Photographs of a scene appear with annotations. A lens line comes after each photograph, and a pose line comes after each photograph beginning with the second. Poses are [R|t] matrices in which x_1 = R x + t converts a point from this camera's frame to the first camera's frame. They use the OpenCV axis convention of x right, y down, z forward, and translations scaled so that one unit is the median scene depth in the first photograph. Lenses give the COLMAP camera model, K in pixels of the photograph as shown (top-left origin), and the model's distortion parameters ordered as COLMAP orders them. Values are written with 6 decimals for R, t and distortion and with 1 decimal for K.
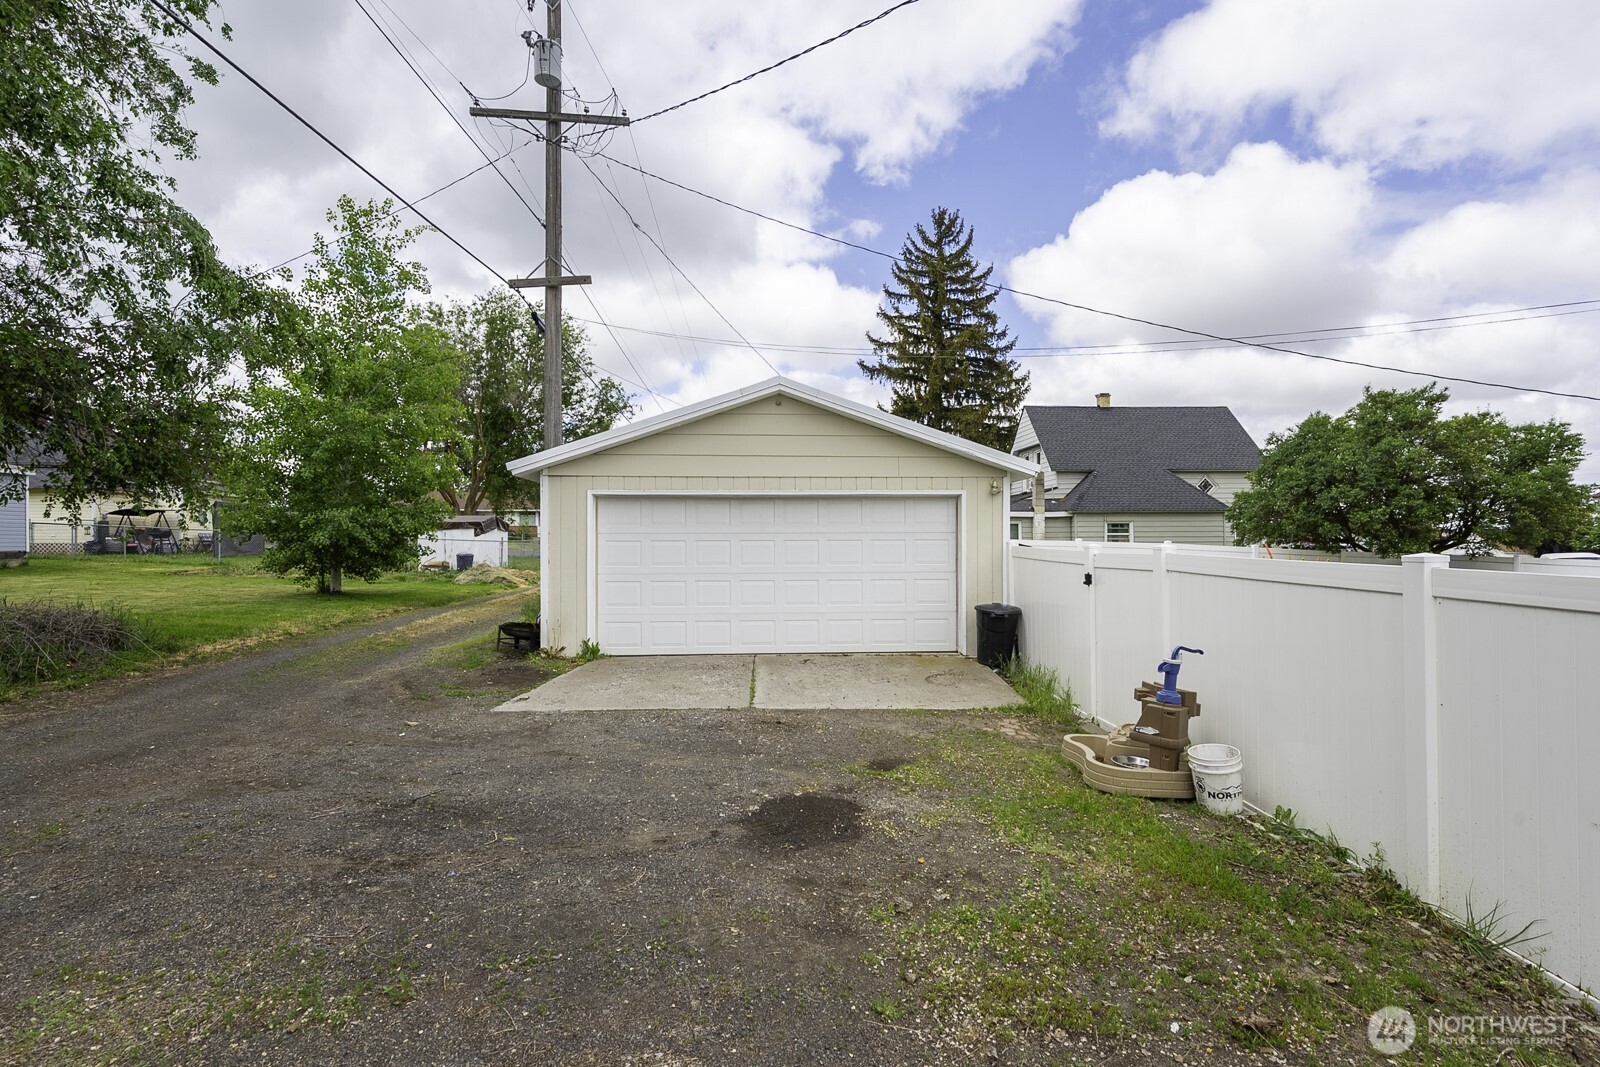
lens RADIAL K [[774.9, 0, 798.8], [0, 774.9, 539.5], [0, 0, 1]] dist [-0.002190, -0.000705]
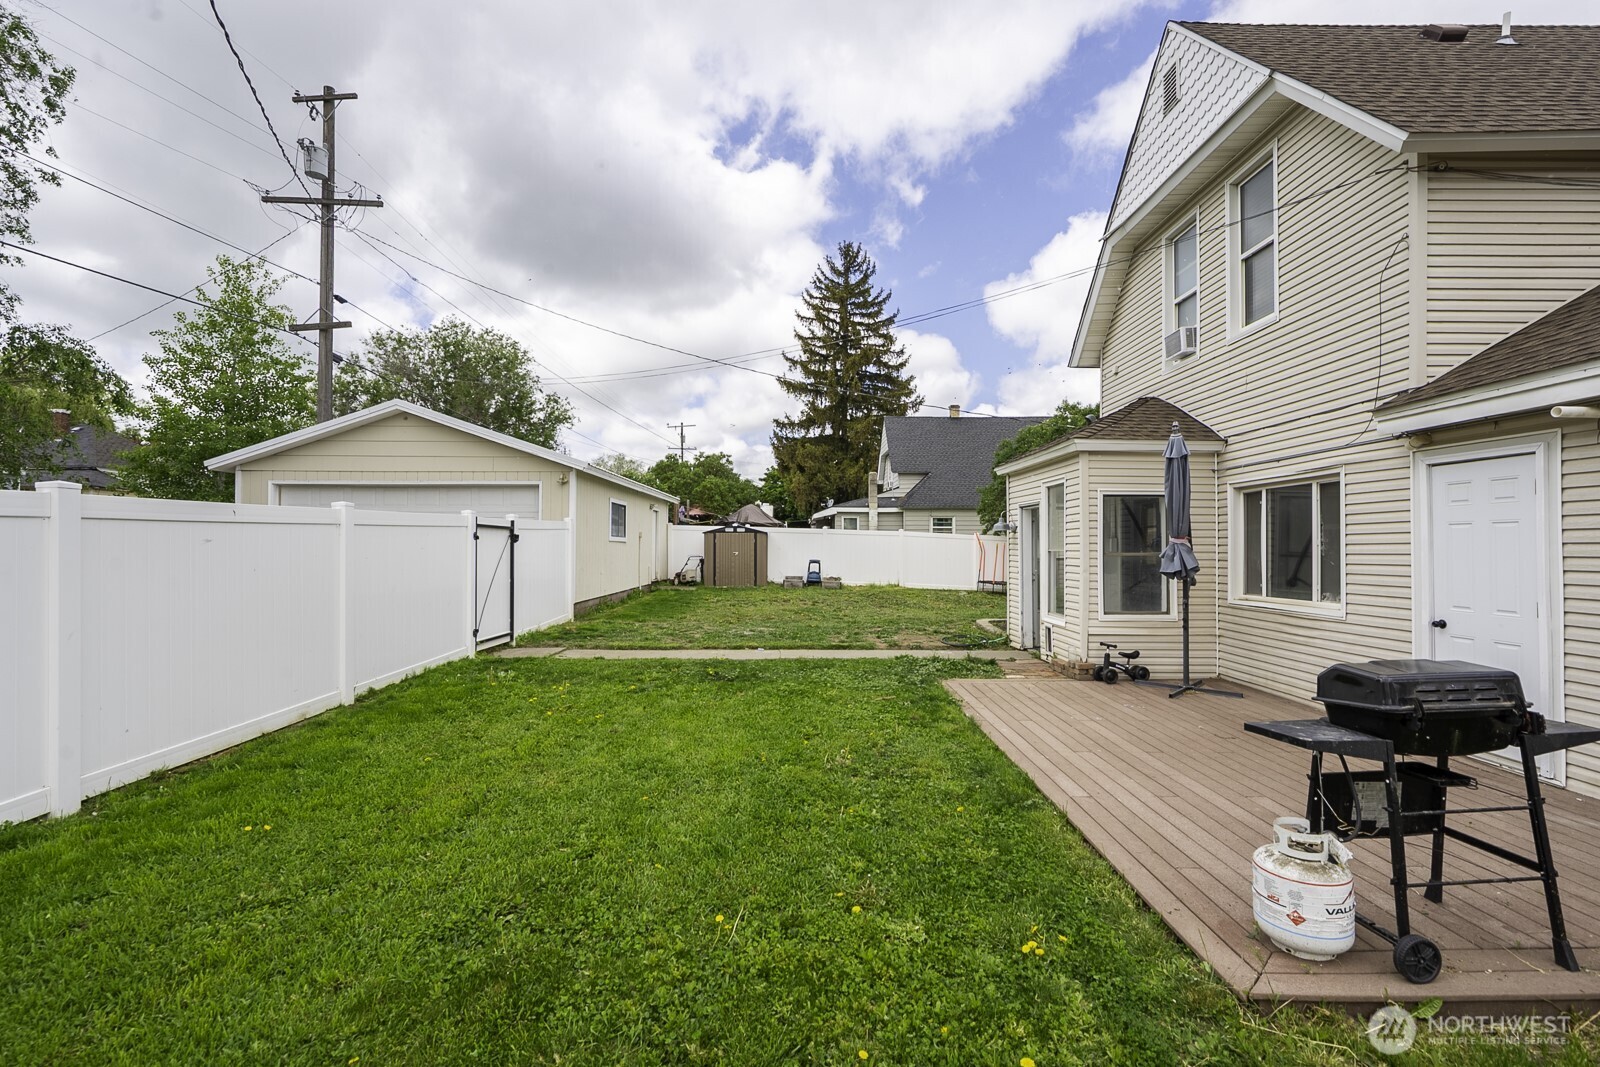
lens RADIAL K [[725.3, 0, 803.3], [0, 725.3, 536.7], [0, 0, 1]] dist [0.002682, 0.000597]
pose [[0.998751, 0.005138, -0.049704, 0.179742], [-0.005371, 0.999975, -0.004545, 0.009155], [0.049679, 0.004806, 0.998754, -0.063653]]
